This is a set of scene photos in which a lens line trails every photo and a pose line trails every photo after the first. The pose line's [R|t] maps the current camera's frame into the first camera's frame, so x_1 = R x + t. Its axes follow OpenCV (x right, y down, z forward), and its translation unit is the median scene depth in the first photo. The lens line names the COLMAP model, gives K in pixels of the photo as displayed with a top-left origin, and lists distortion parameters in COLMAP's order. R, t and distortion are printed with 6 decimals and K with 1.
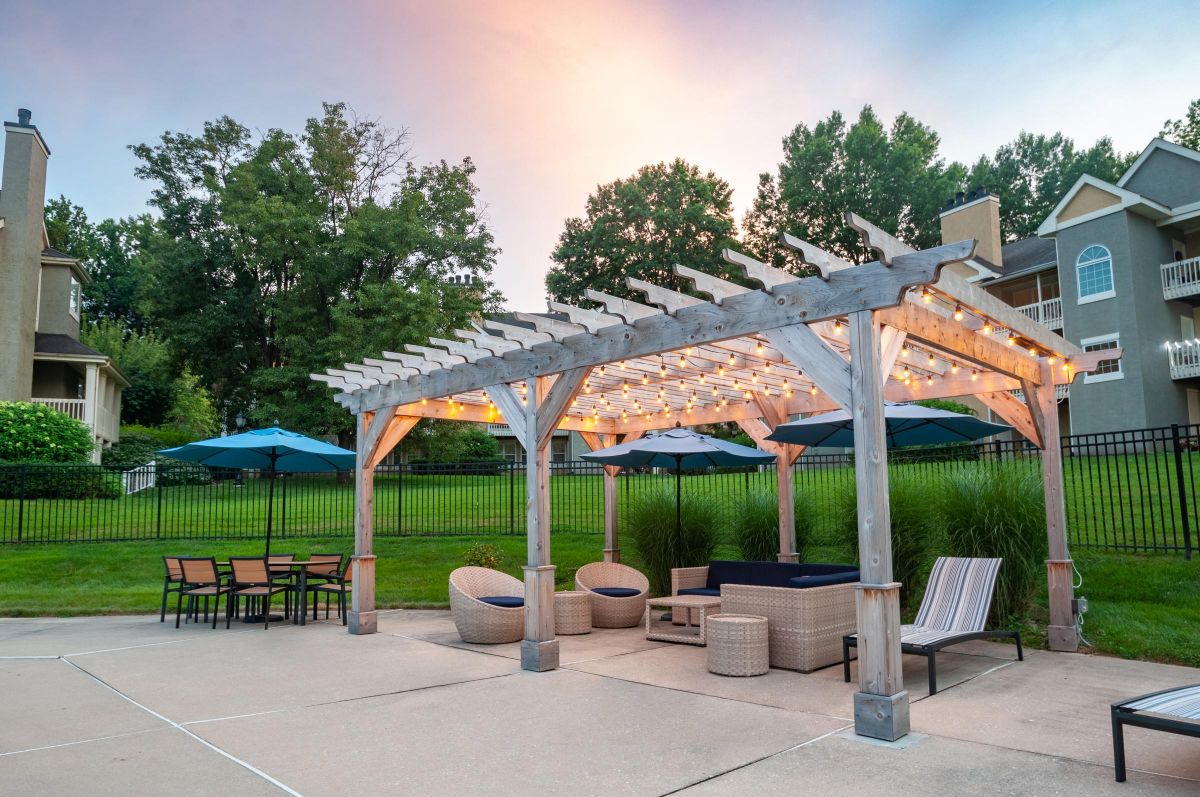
lens RADIAL K [[771.3, 0, 599.8], [0, 771.3, 432.4], [0, 0, 1]] dist [0.004393, 0.001883]
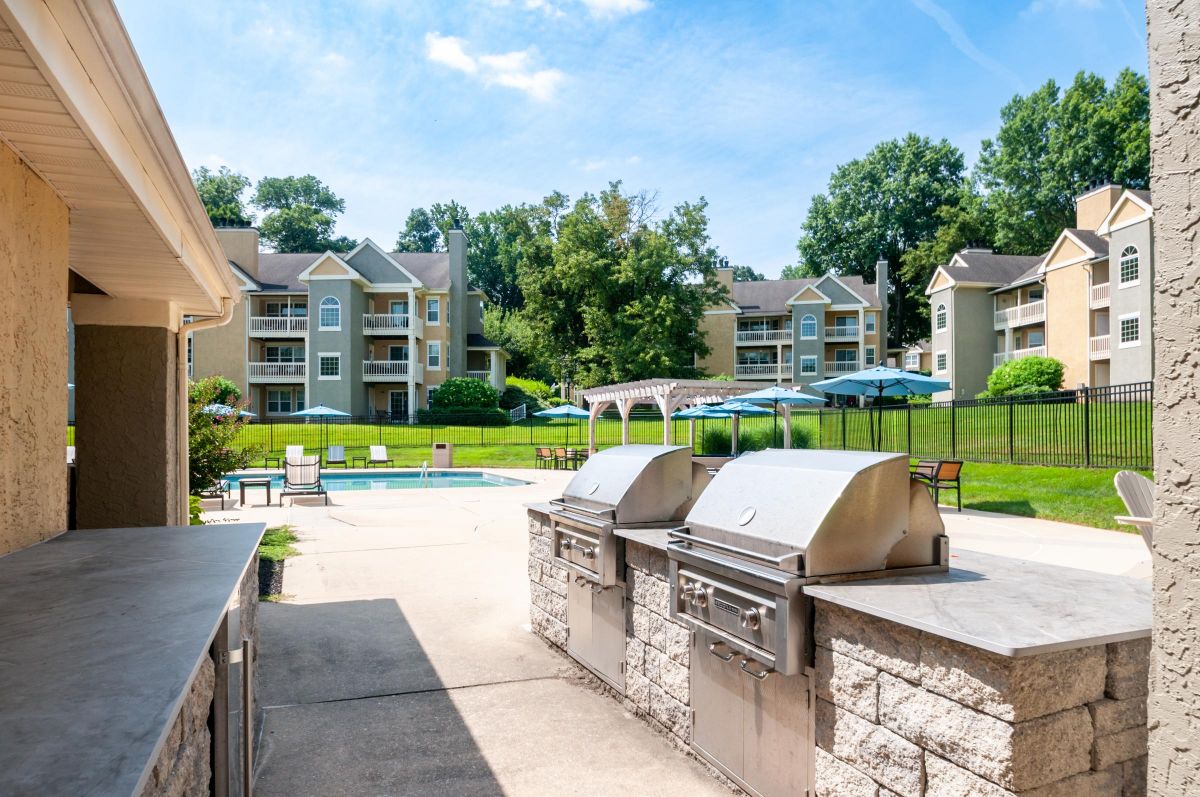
lens RADIAL K [[771.3, 0, 599.8], [0, 771.3, 432.4], [0, 0, 1]] dist [0.004393, 0.001883]
pose [[0.914960, 0.010253, -0.403413, 0.254422], [0.028839, 0.995460, 0.090708, -0.048584], [0.402512, -0.094628, 0.910511, -0.474738]]
